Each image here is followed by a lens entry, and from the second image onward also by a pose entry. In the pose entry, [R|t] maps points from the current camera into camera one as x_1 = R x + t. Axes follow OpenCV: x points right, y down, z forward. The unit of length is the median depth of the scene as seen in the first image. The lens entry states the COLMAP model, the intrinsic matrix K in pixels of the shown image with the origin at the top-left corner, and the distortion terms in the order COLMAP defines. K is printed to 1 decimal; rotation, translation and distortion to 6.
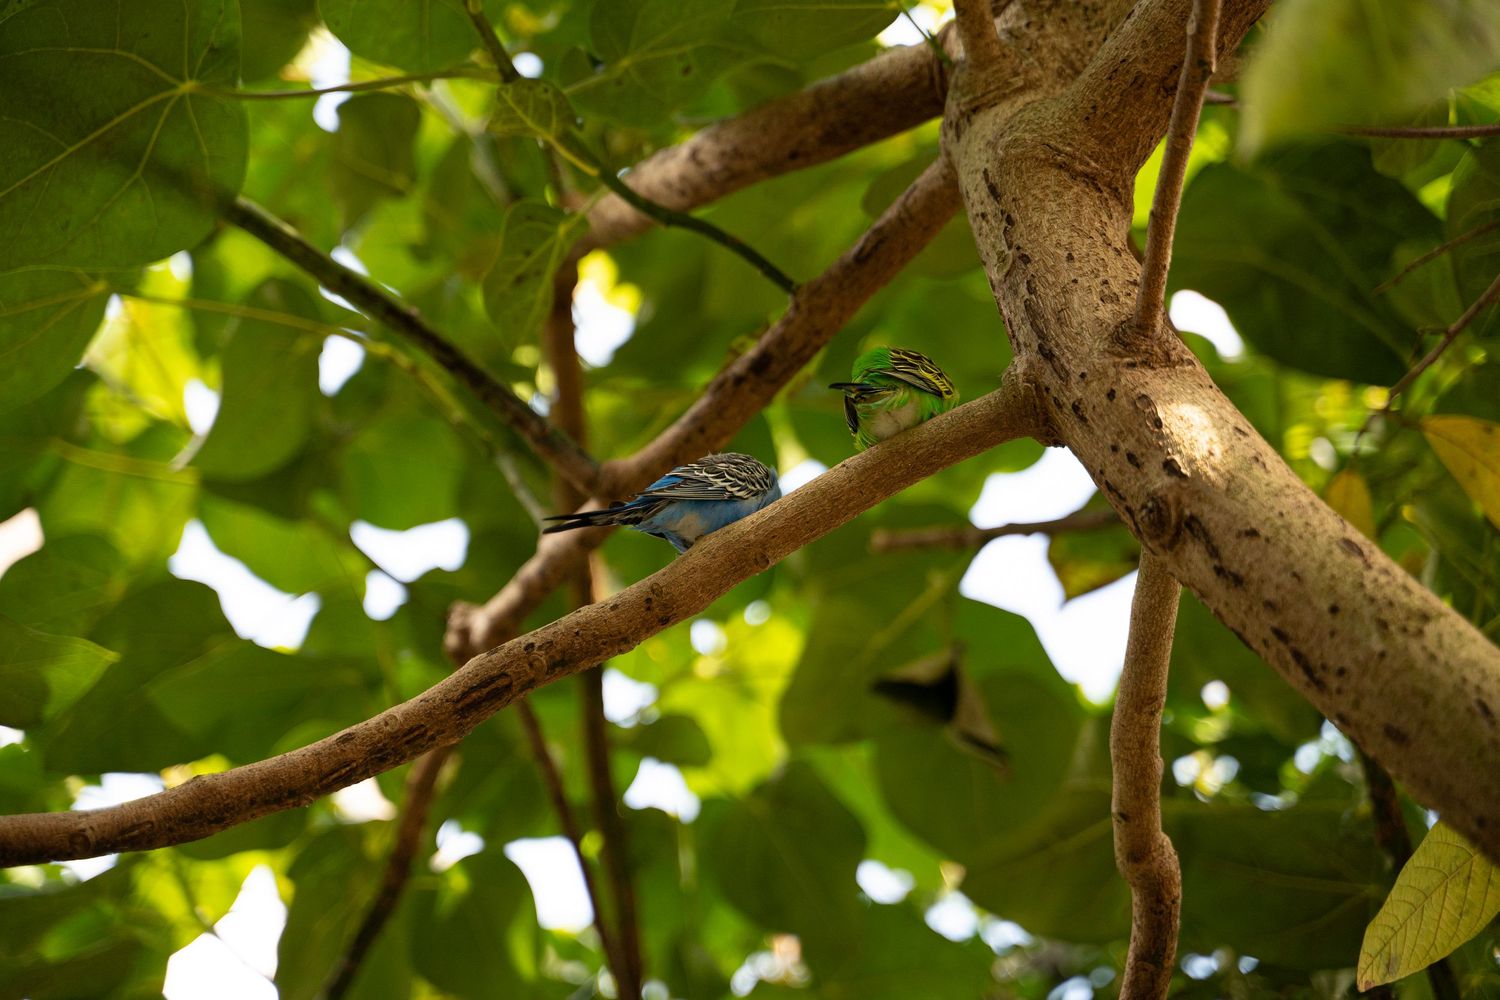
lens RADIAL K [[3219.5, 0, 722.5], [0, 3219.5, 511.9], [0, 0, 1]] dist [-0.001203, 0.084078]
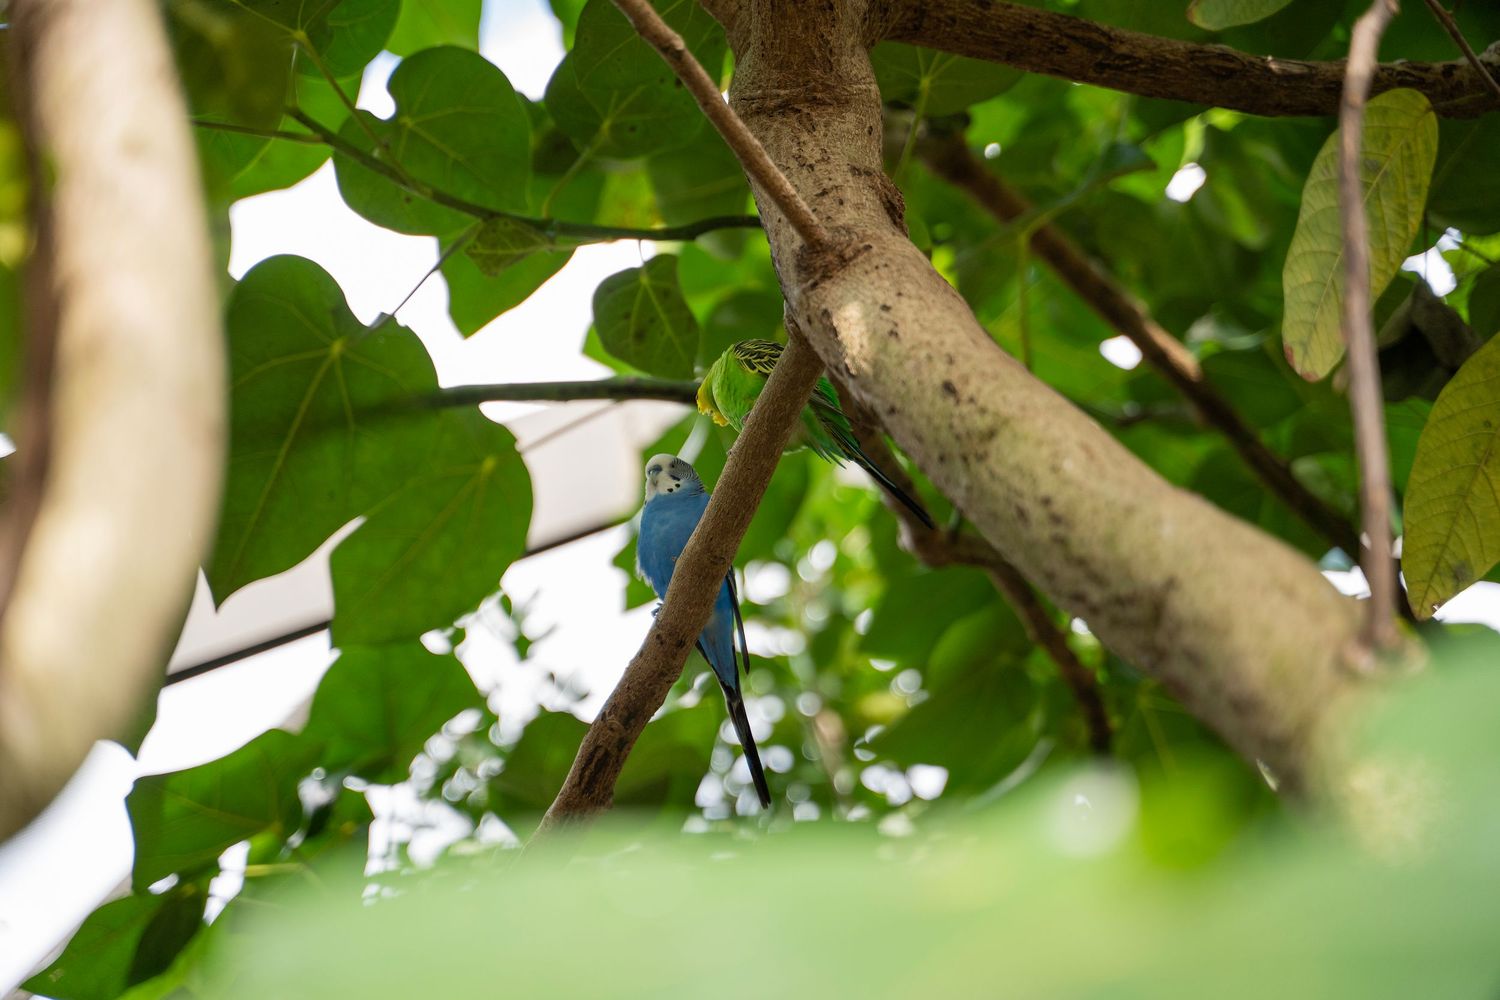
lens RADIAL K [[3219.5, 0, 722.5], [0, 3219.5, 511.9], [0, 0, 1]] dist [-0.001203, 0.084078]
pose [[0.713519, -0.453535, -0.534038, 0.605009], [0.520158, 0.853546, -0.029905, 0.033955], [0.469389, -0.256447, 0.844931, 0.036811]]
